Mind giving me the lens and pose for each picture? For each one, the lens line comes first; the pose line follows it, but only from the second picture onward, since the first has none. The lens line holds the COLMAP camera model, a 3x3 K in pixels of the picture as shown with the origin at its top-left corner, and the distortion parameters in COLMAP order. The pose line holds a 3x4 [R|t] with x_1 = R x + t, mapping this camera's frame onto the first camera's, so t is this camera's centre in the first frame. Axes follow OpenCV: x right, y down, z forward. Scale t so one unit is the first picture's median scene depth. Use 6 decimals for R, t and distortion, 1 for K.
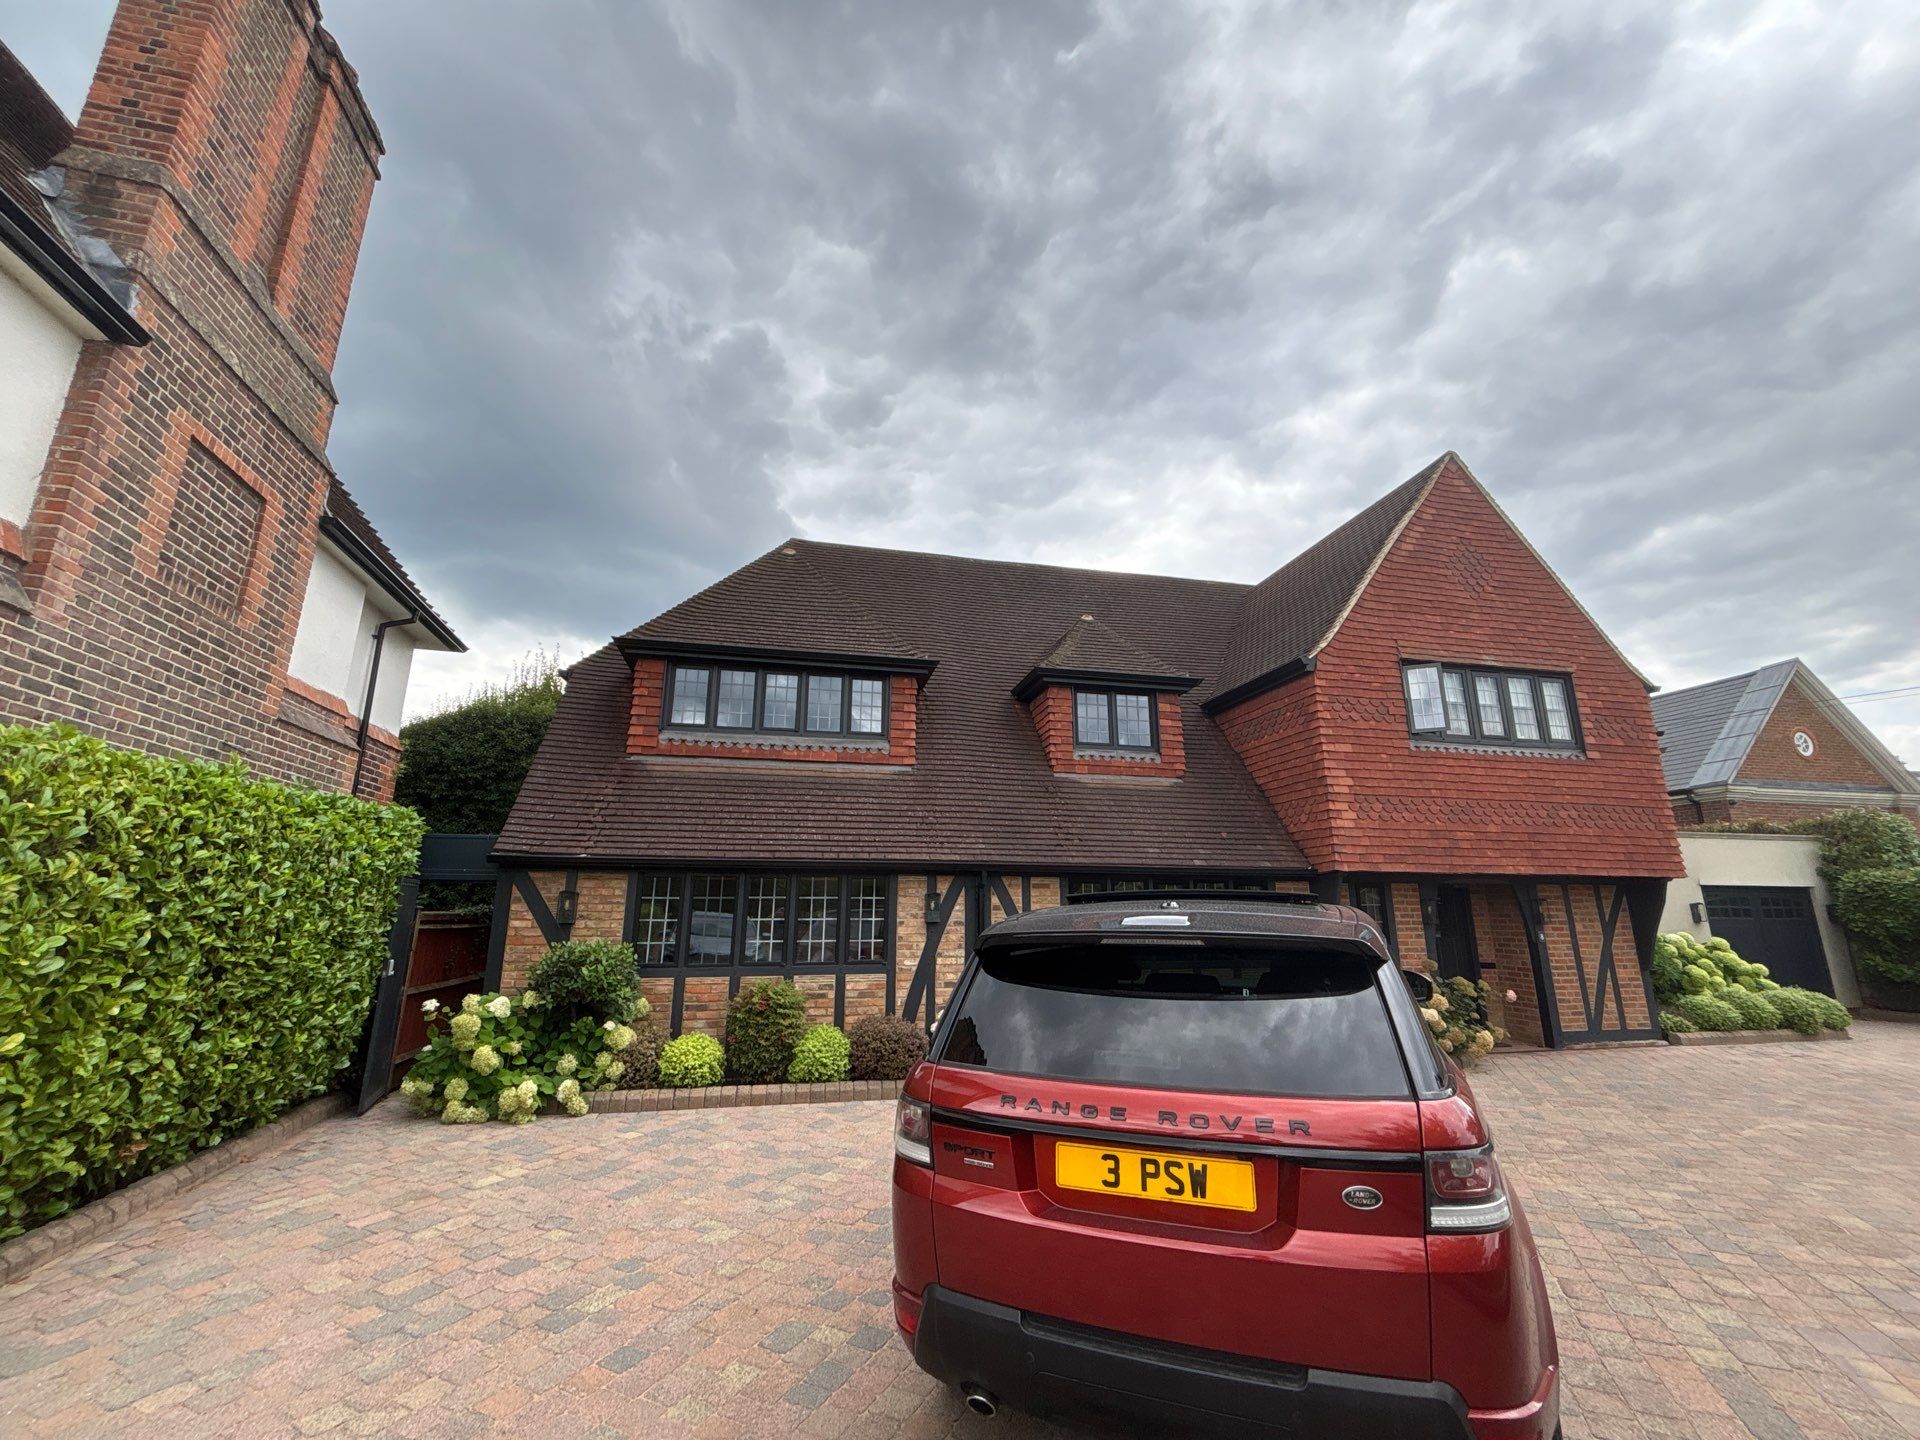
lens RADIAL K [[778.1, 0, 960.0], [0, 778.1, 720.0], [0, 0, 1]] dist [0.030221, -0.014274]
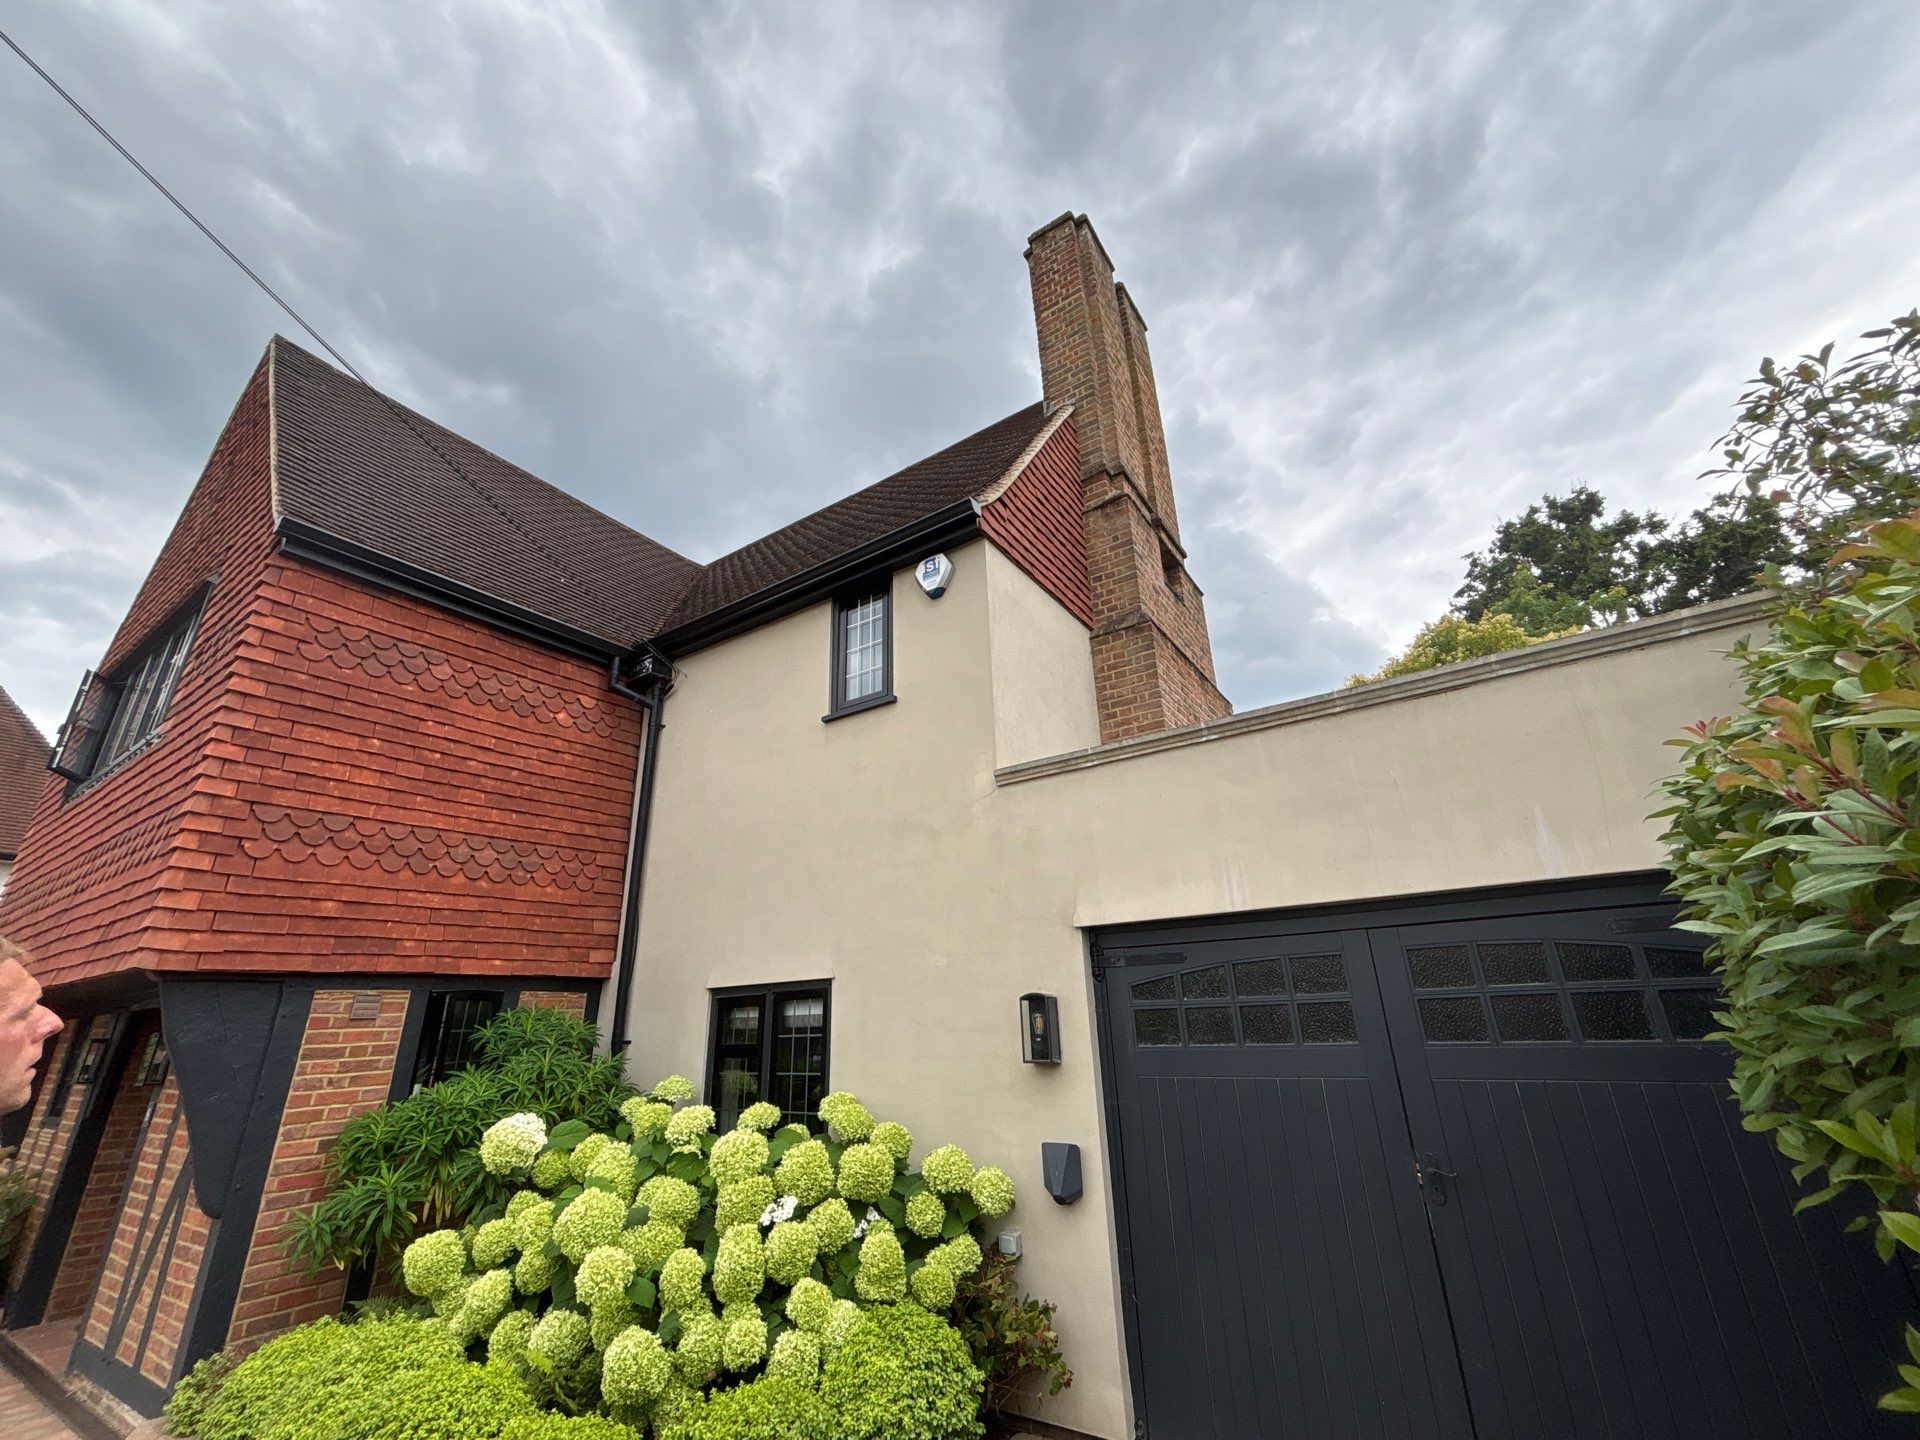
lens RADIAL K [[778.1, 0, 960.0], [0, 778.1, 720.0], [0, 0, 1]] dist [0.030221, -0.014274]
pose [[0.690139, -0.288880, -0.663518, 1.128943], [0.203405, 0.957342, -0.205238, 0.186790], [0.694503, 0.006680, 0.719459, 0.765967]]
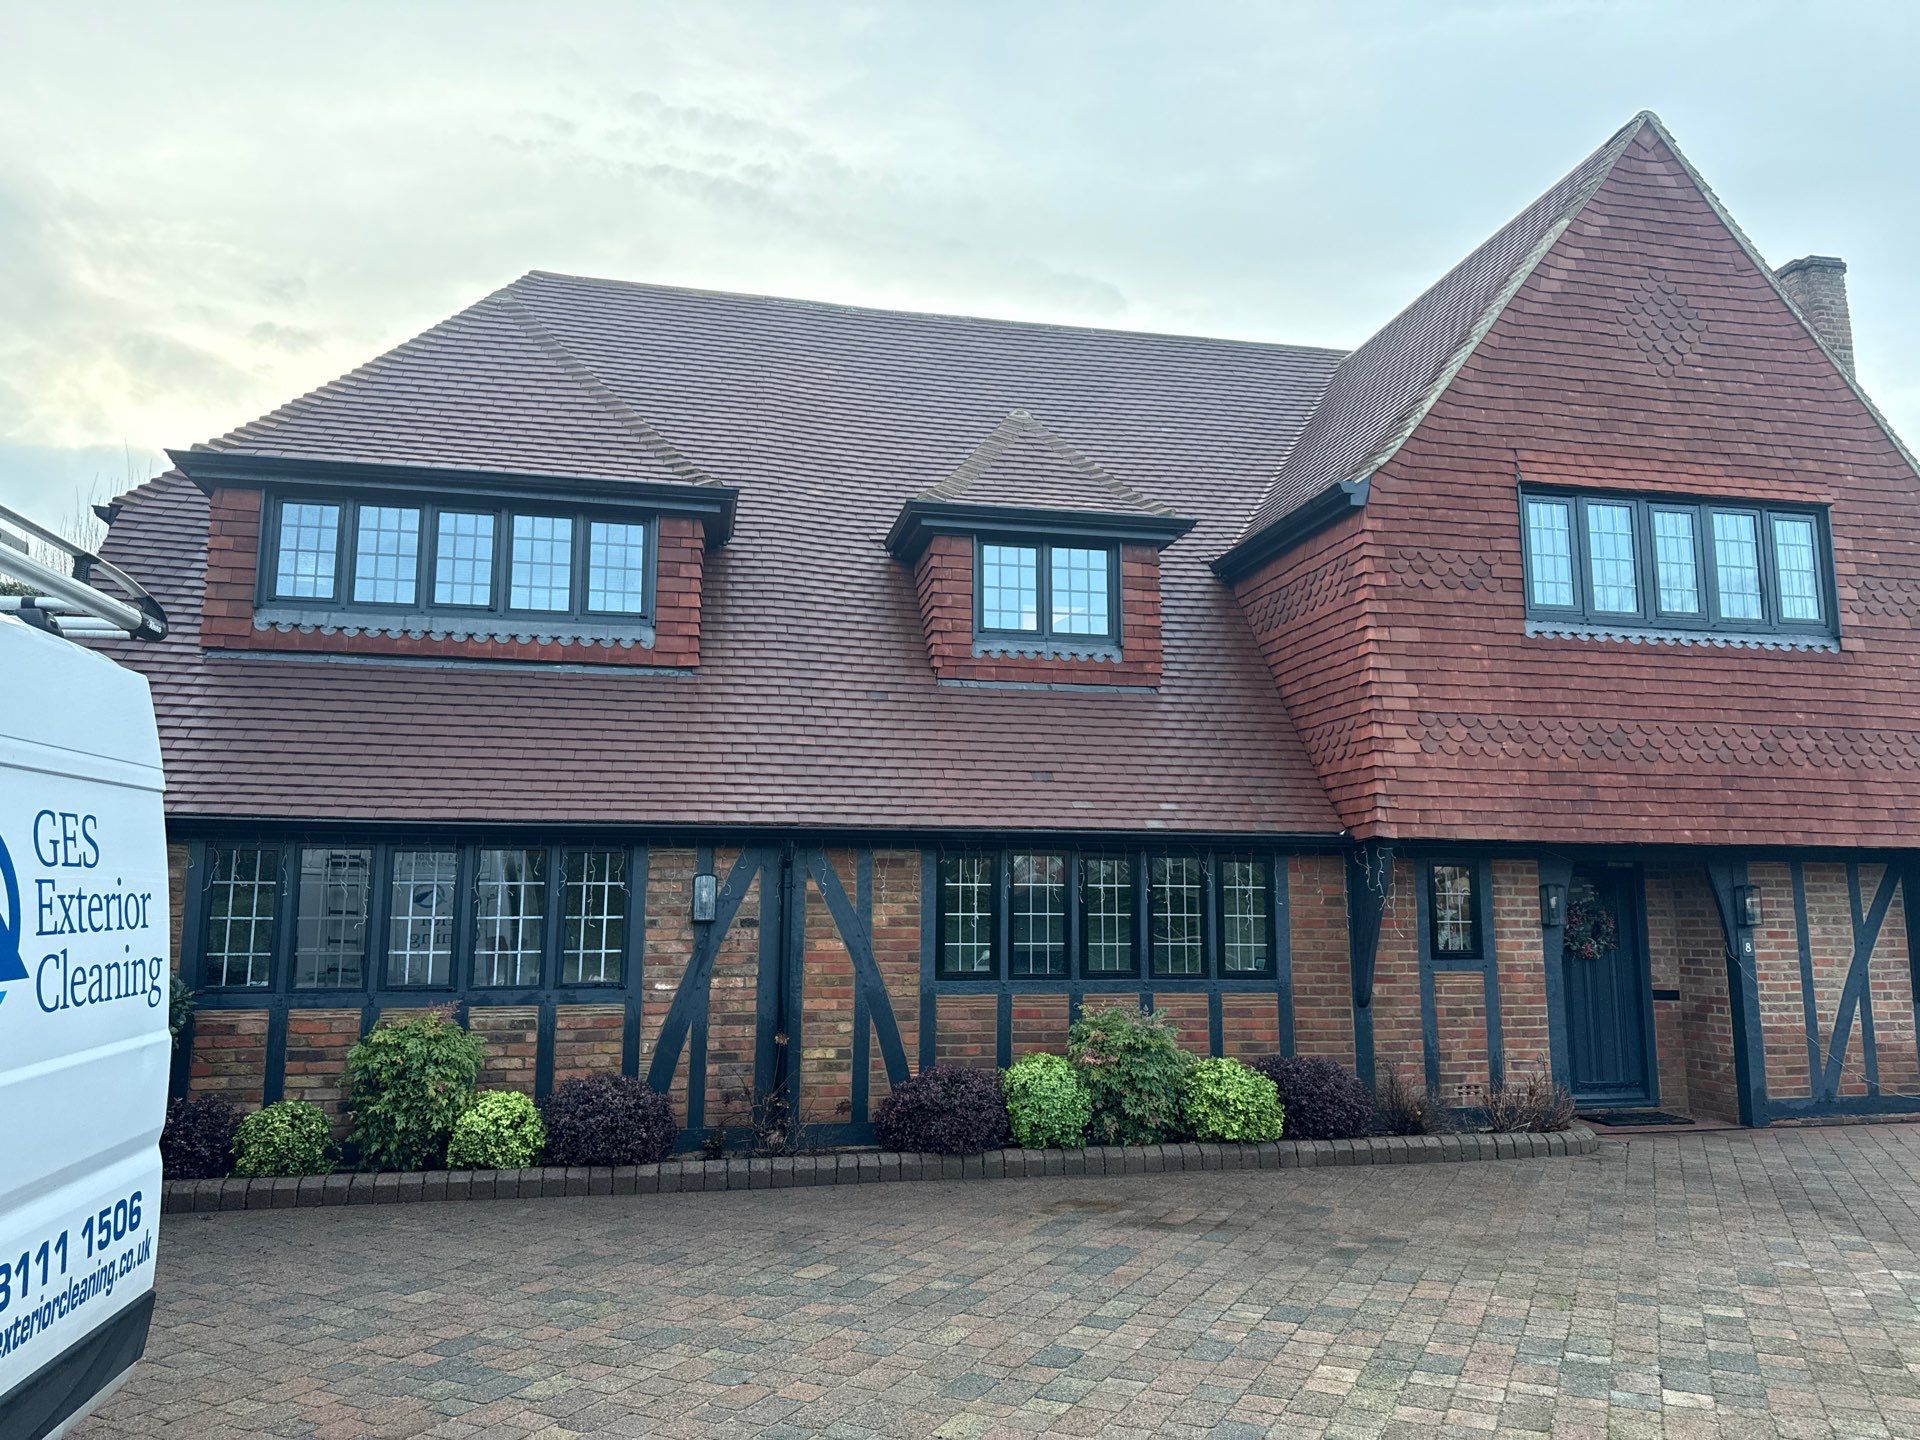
lens RADIAL K [[1349.6, 0, 960.0], [0, 1349.6, 720.0], [0, 0, 1]] dist [0.070337, -0.058644]
pose [[0.999918, -0.002756, -0.012522, 0.154399], [0.003846, 0.996125, 0.087862, 0.007873], [0.012231, -0.087903, 0.996054, -0.037620]]
